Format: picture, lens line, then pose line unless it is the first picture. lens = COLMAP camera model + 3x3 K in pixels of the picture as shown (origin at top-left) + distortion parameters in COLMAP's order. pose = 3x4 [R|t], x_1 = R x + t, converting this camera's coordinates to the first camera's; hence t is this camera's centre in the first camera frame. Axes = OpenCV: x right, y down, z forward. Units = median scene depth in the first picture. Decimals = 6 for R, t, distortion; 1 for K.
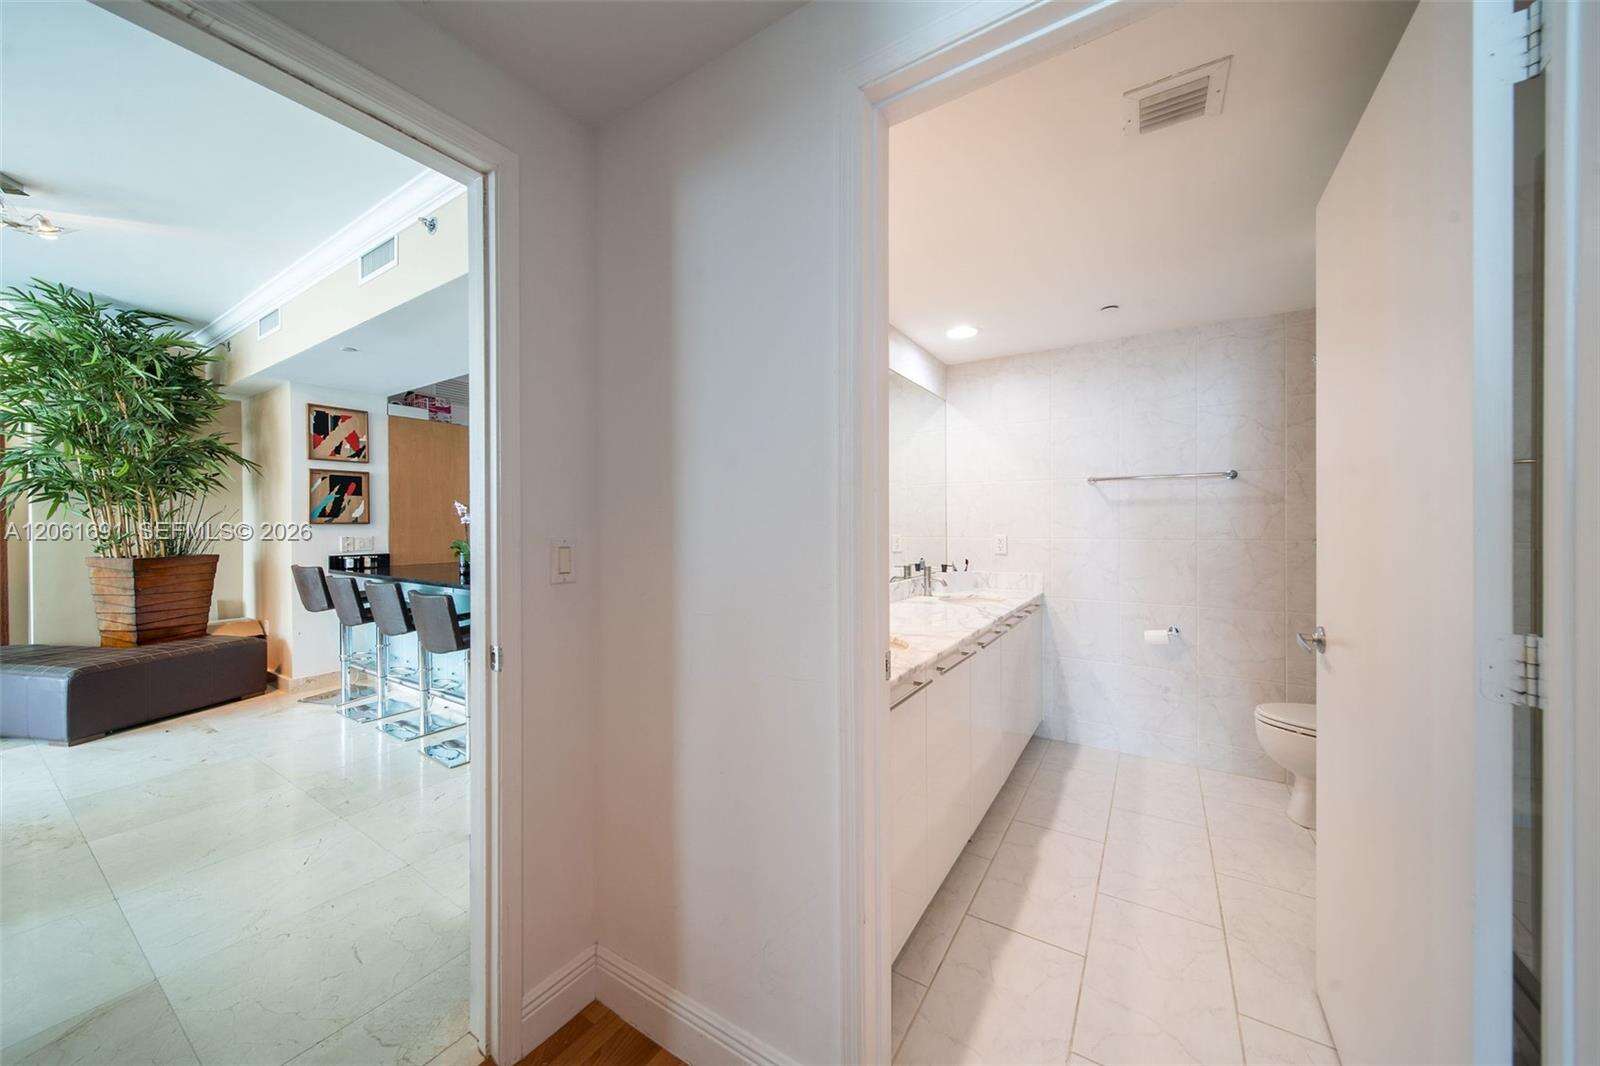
lens RADIAL K [[569.3, 0, 795.1], [0, 569.3, 524.4], [0, 0, 1]] dist [-0.000247, -0.000517]
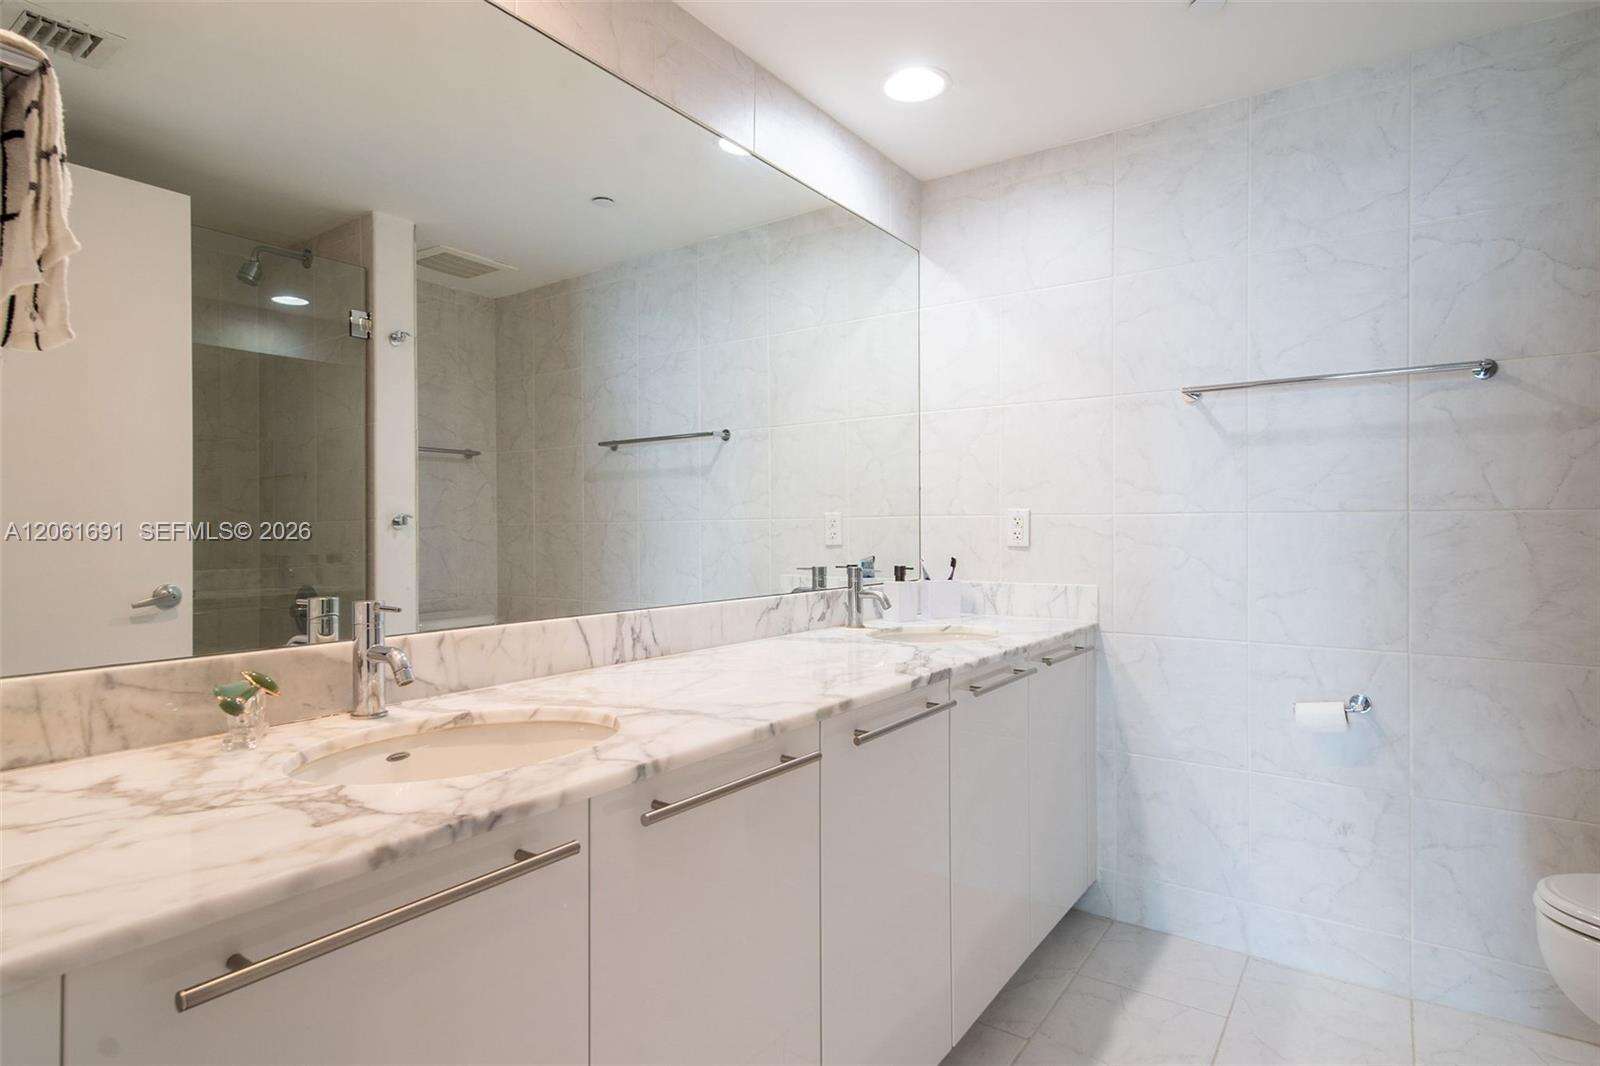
lens RADIAL K [[846.6, 0, 801.3], [0, 846.6, 528.1], [0, 0, 1]] dist [0.005385, -0.001839]
pose [[0.999150, 0.003820, -0.041037, 0.216250], [-0.004026, 0.999980, -0.004929, 0.043168], [0.041017, 0.005090, 0.999145, 0.259587]]
